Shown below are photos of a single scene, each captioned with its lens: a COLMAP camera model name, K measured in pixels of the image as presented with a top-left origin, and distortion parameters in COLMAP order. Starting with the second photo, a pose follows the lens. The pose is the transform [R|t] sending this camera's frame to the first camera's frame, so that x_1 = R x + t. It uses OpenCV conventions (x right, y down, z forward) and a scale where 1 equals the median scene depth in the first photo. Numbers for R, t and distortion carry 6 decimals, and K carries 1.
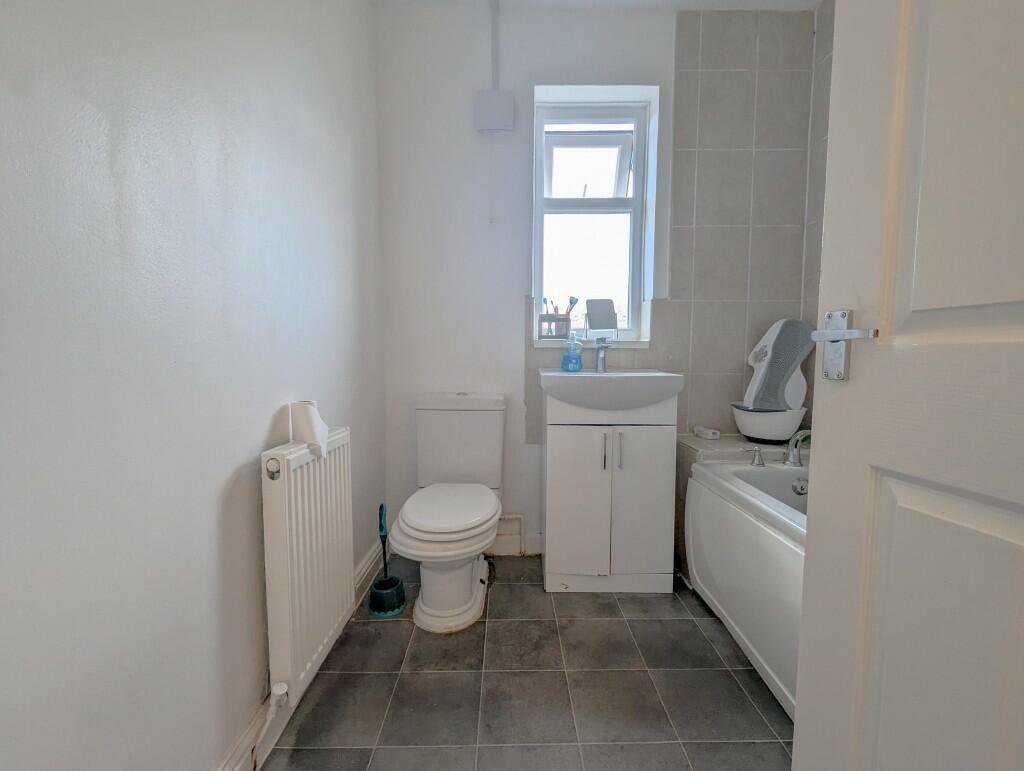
lens RADIAL K [[417.9, 0, 512.9], [0, 417.9, 383.2], [0, 0, 1]] dist [-0.013505, -0.000195]
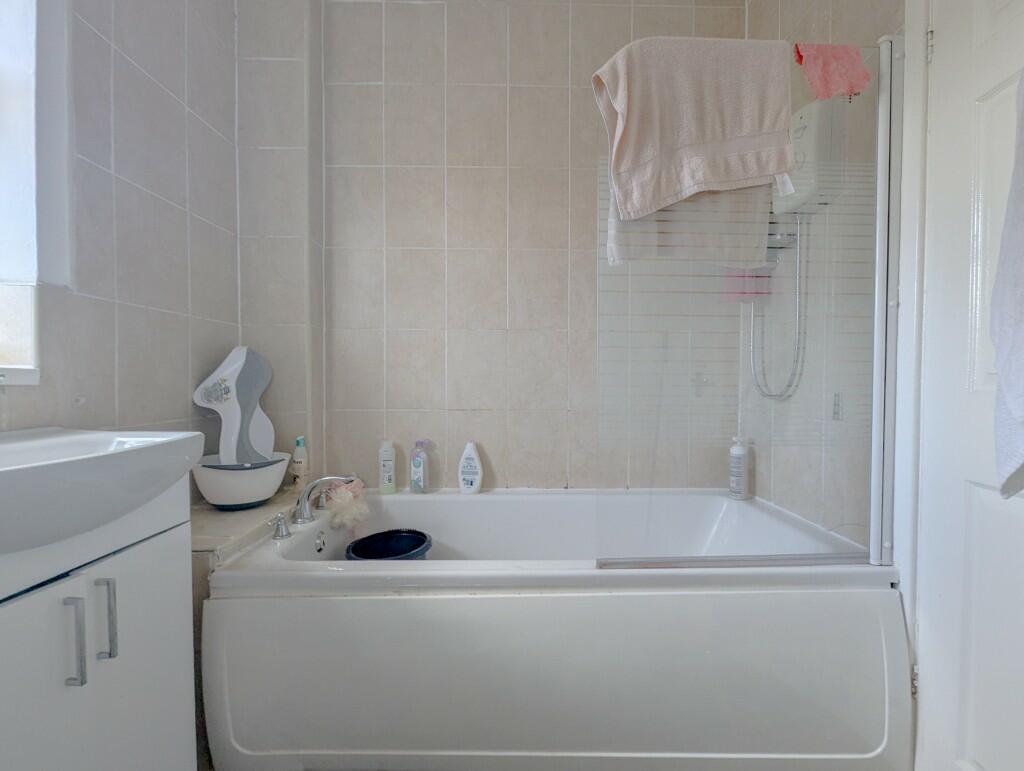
lens RADIAL K [[417.9, 0, 515.4], [0, 417.9, 389.5], [0, 0, 1]] dist [-0.013505, -0.000195]
pose [[-0.004547, -0.019003, 0.999809, -0.145945], [0.074201, 0.997057, 0.019288, -0.046570], [-0.997233, 0.074274, -0.003124, 0.472103]]
